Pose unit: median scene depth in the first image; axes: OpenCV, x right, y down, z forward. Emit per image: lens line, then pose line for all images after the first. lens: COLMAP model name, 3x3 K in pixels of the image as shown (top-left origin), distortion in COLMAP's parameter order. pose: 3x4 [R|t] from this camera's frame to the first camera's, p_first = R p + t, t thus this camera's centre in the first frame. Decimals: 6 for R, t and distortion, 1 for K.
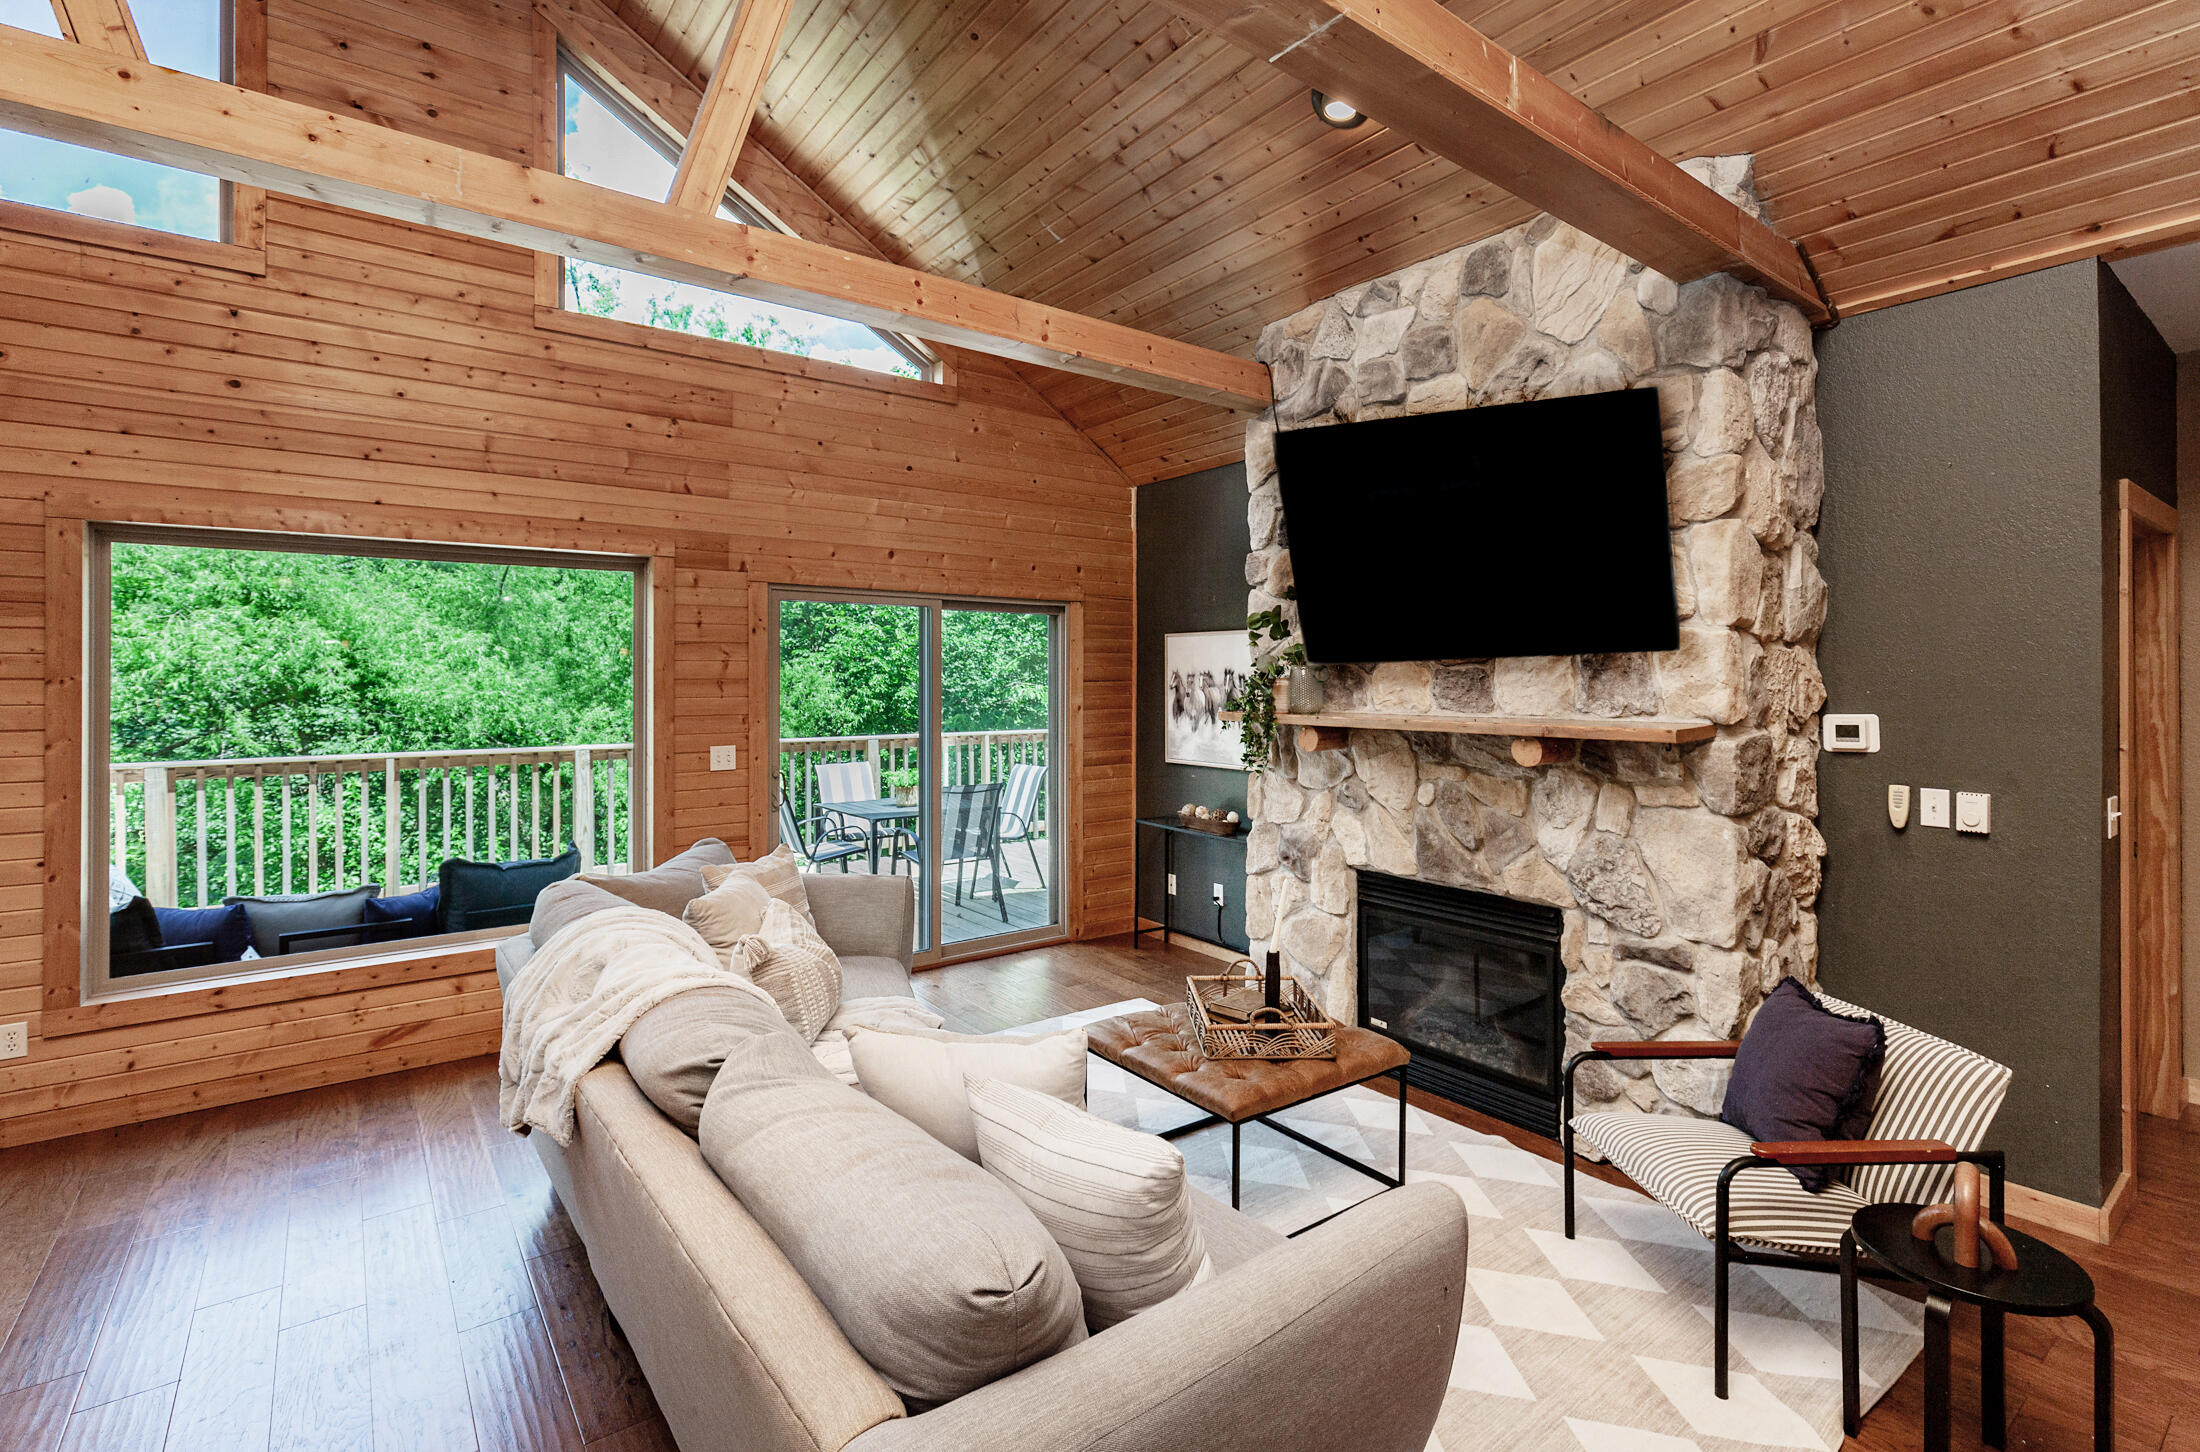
lens RADIAL K [[1057.3, 0, 1160.8], [0, 1057.3, 668.6], [0, 0, 1]] dist [-0.000790, -0.002075]
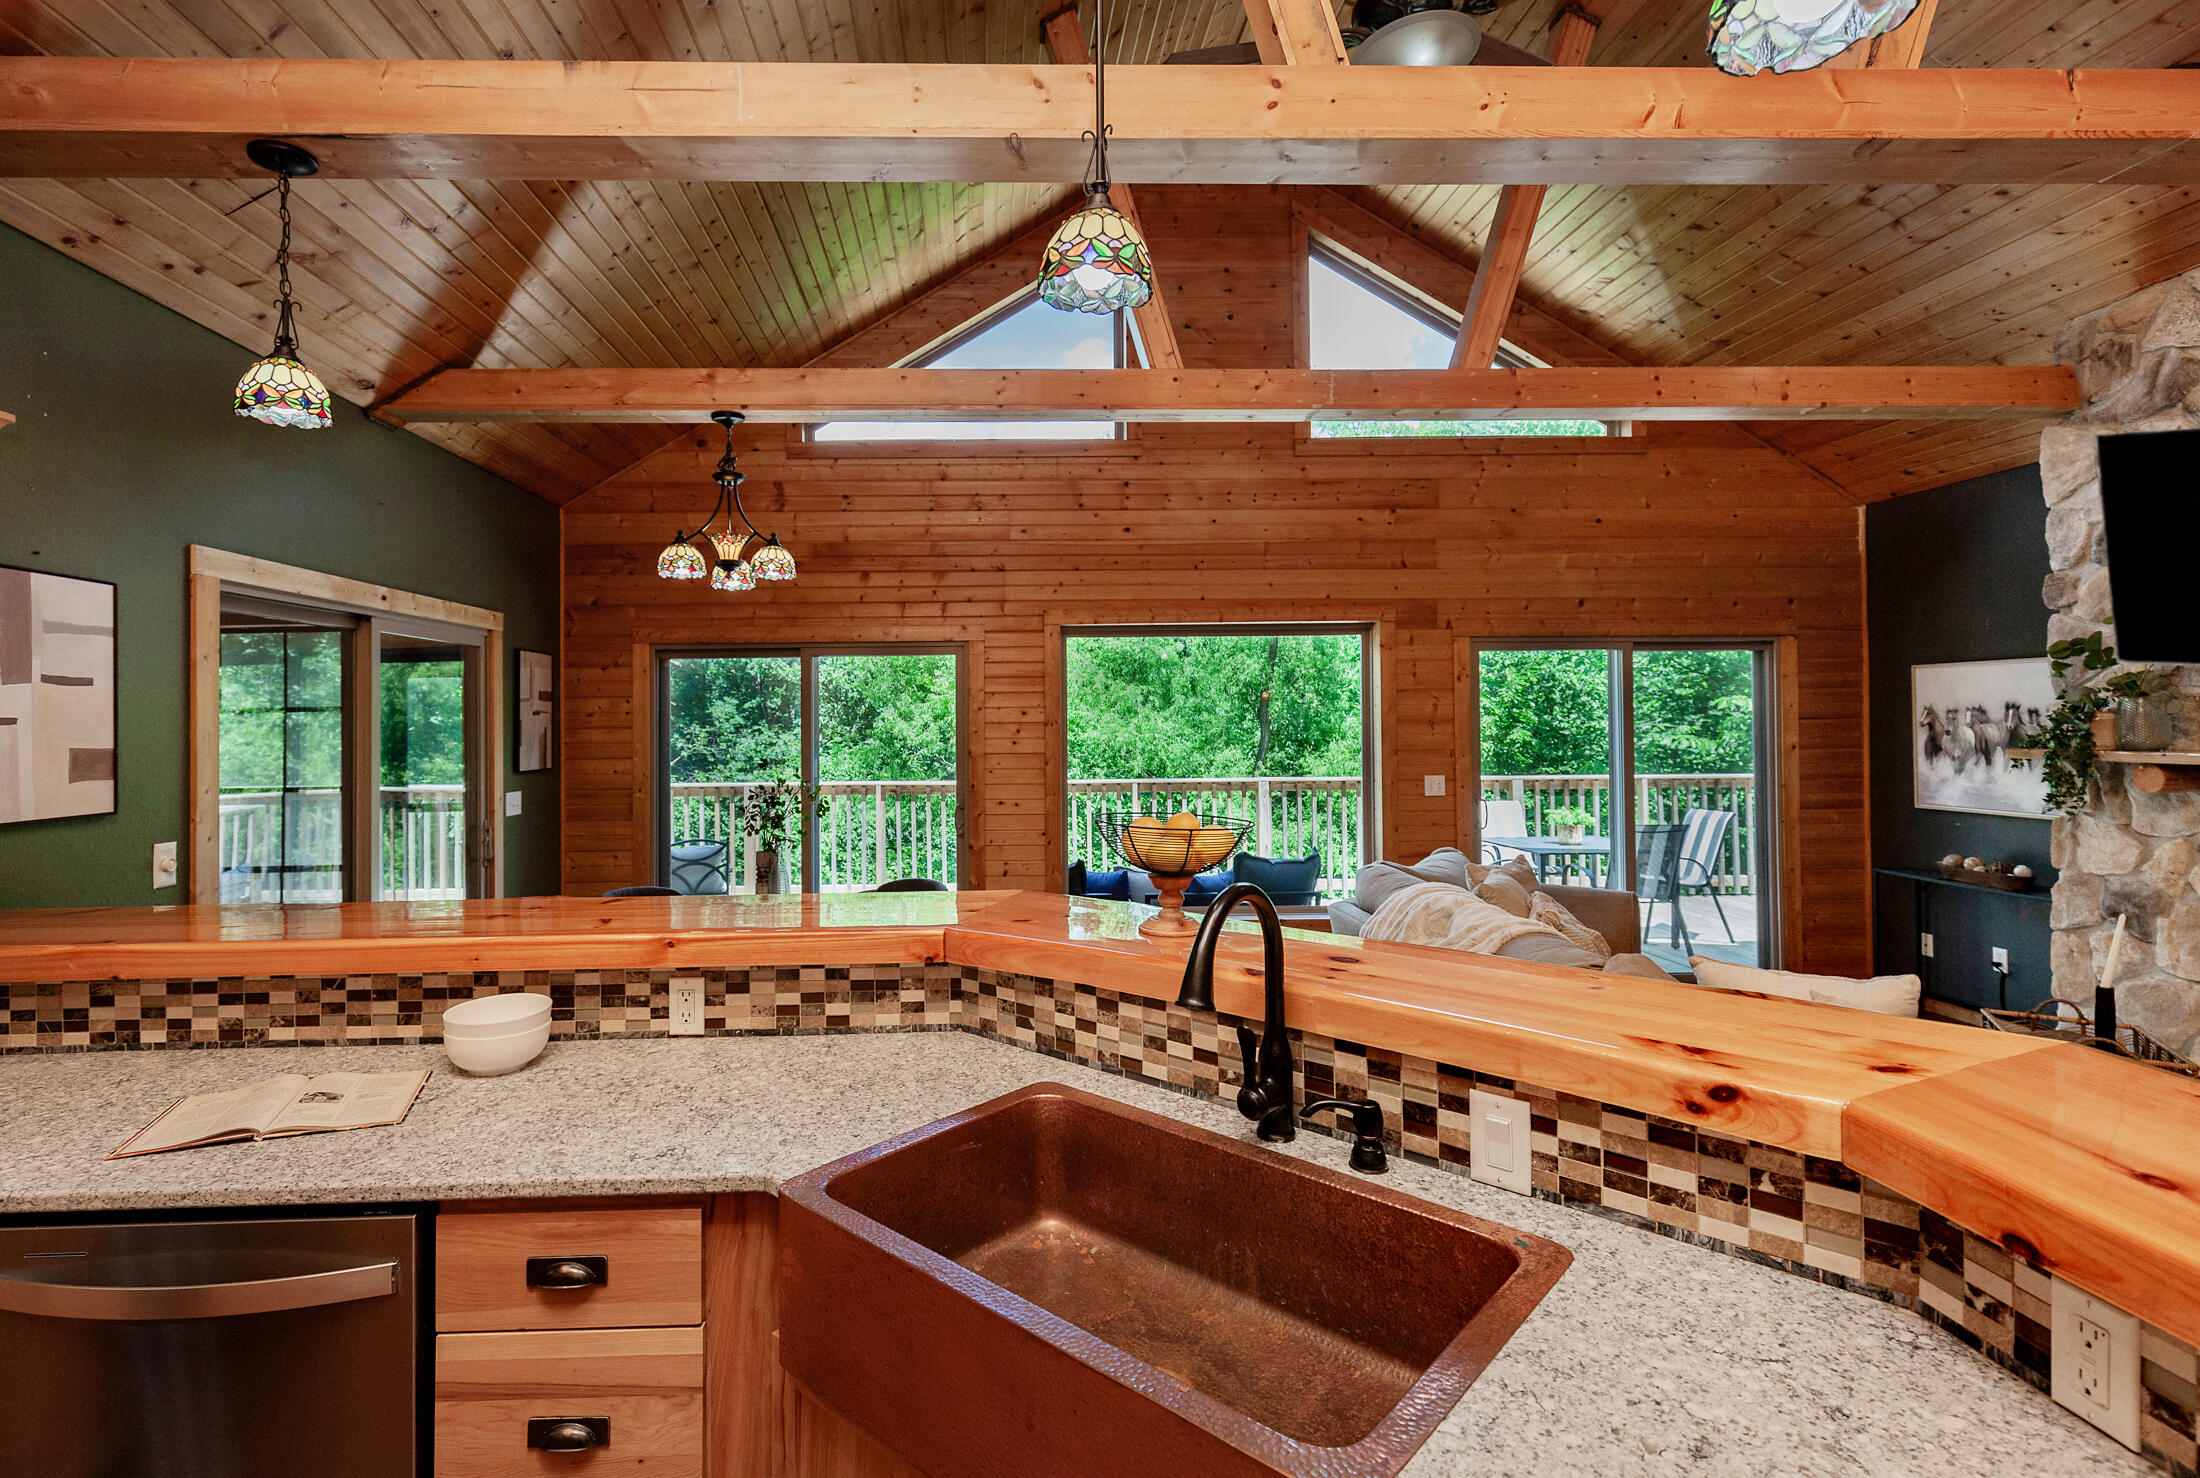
lens RADIAL K [[1076.2, 0, 990.0], [0, 1076.2, 710.7], [0, 0, 1]] dist [0.010160, -0.004182]
pose [[0.781357, -0.015213, -0.623898, -0.055047], [0.014299, 0.999877, -0.006473, 0.001047], [0.623920, -0.003864, 0.781479, -0.331602]]
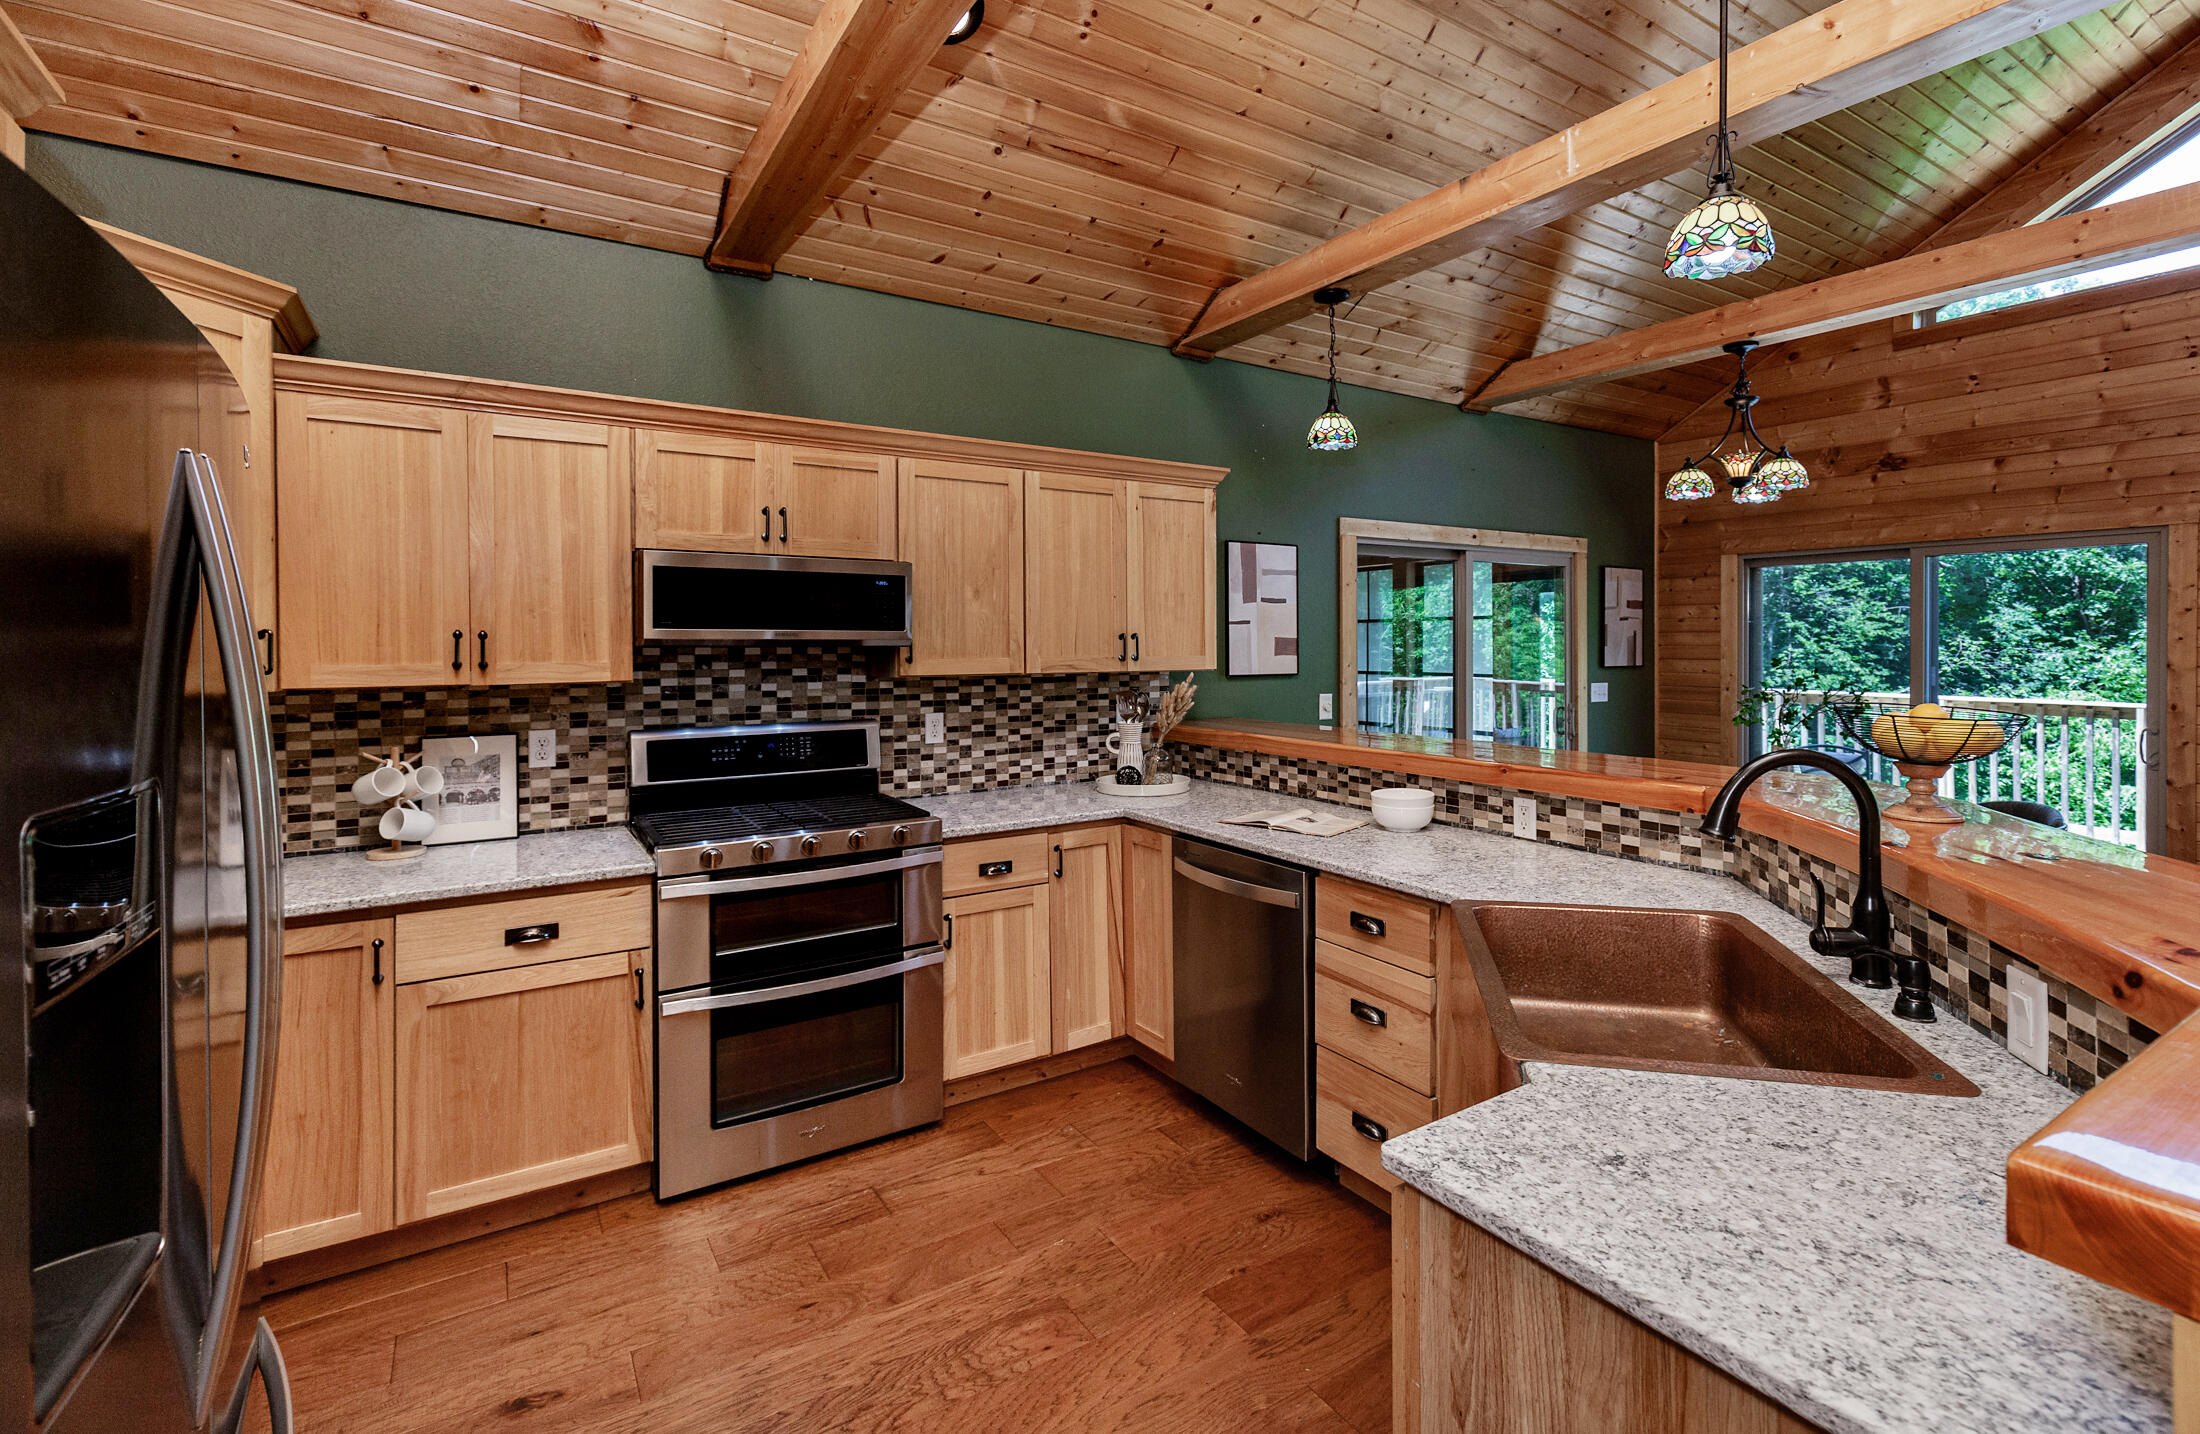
lens RADIAL K [[959.3, 0, 1123.9], [0, 959.3, 646.0], [0, 0, 1]] dist [0.005017, -0.002675]
pose [[-0.106597, 0.006988, -0.994278, 0.173559], [0.006838, 0.999957, 0.006295, 0.013559], [0.994279, -0.006128, -0.106640, -0.225550]]
